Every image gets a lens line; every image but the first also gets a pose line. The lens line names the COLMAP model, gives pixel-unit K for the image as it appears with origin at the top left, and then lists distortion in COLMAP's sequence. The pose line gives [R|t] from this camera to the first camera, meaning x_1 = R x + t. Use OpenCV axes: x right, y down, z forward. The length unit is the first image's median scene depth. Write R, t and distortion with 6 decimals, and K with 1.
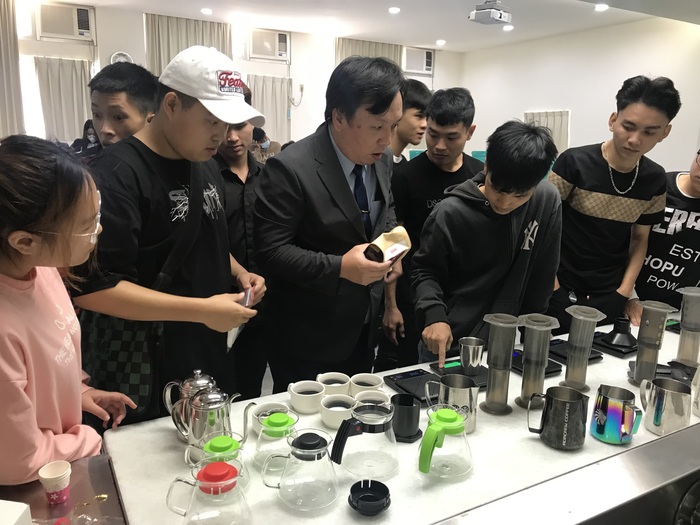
lens RADIAL K [[590.7, 0, 353.6], [0, 590.7, 264.3], [0, 0, 1]] dist [0.010472, -0.008142]
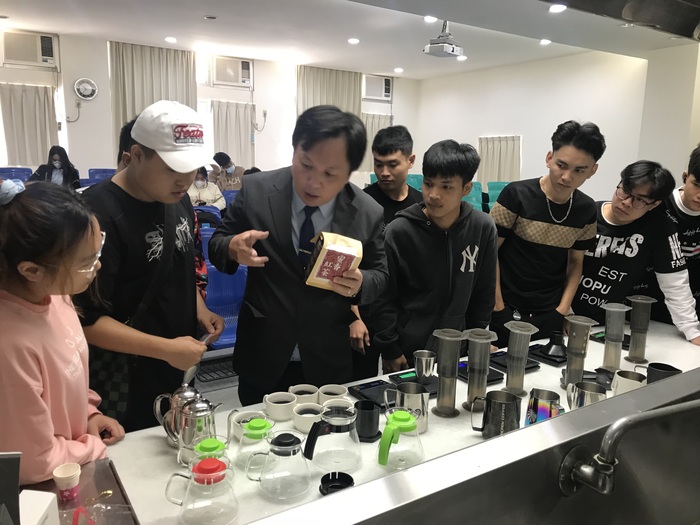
lens RADIAL K [[590.7, 0, 353.6], [0, 590.7, 264.3], [0, 0, 1]] dist [0.010472, -0.008142]
pose [[0.997958, -0.011516, 0.062826, -0.006757], [0.013562, 0.999389, -0.032226, -0.008778], [-0.062417, 0.033012, 0.997504, -0.141597]]
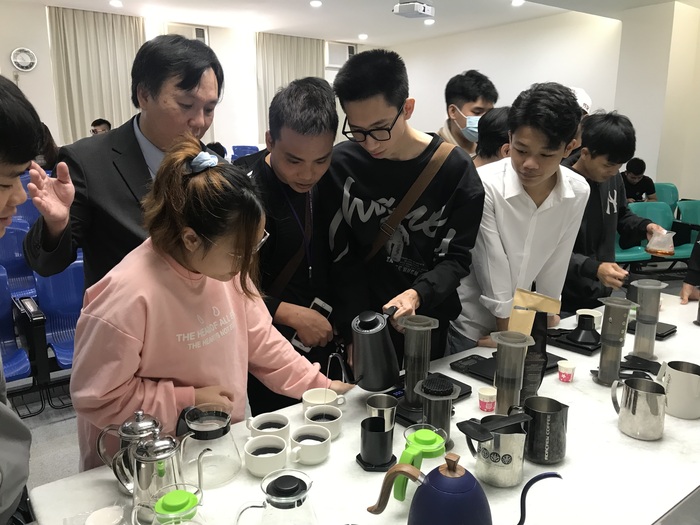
lens RADIAL K [[590.7, 0, 353.6], [0, 590.7, 264.3], [0, 0, 1]] dist [0.010472, -0.008142]
pose [[0.991483, -0.049259, 0.120560, -0.039765], [0.048432, 0.998779, 0.009785, -0.024620], [-0.120895, -0.003863, 0.992658, 0.089088]]
